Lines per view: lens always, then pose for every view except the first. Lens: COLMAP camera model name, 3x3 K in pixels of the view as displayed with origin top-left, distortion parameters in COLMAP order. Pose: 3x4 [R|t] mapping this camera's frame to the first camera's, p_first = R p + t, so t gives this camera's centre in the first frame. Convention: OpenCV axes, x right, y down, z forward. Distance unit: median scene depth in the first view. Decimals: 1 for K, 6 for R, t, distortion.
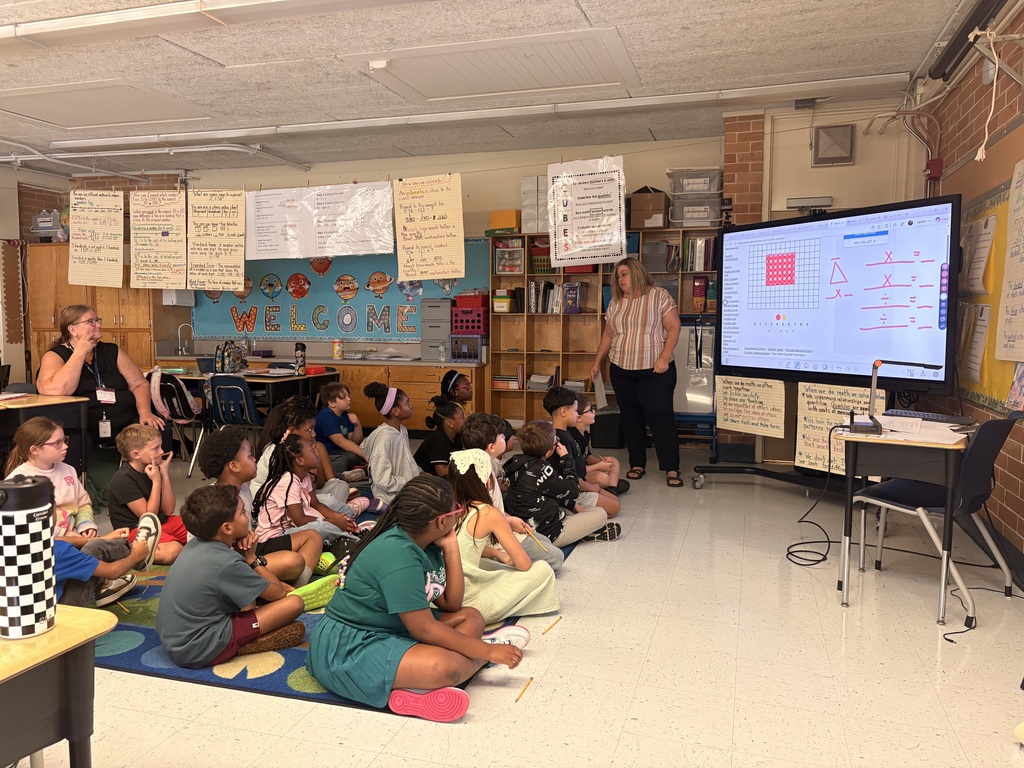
lens RADIAL K [[756.8, 0, 513.2], [0, 756.8, 381.3], [0, 0, 1]] dist [0.021371, -0.022086]
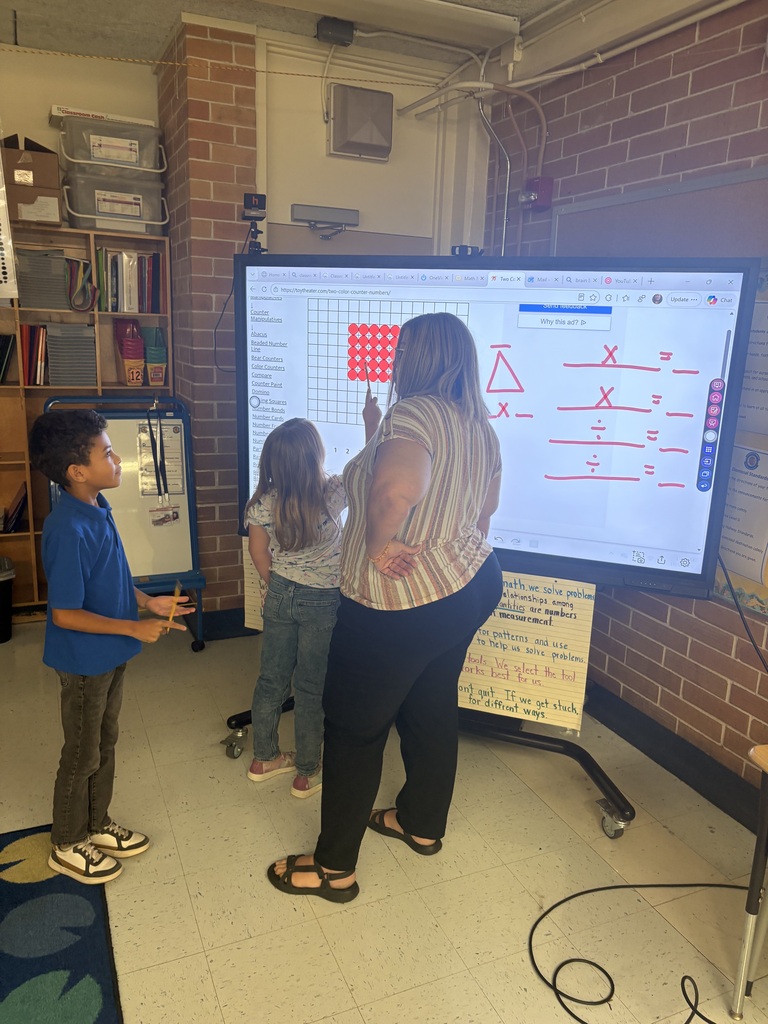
lens RADIAL K [[756.8, 0, 382.1], [0, 756.8, 509.4], [0, 0, 1]] dist [0.021371, -0.022086]
pose [[0.743672, -0.134720, 0.654830, -0.009248], [0.019638, 0.983465, 0.180029, -0.123687], [-0.668256, -0.121023, 0.734021, 0.545761]]
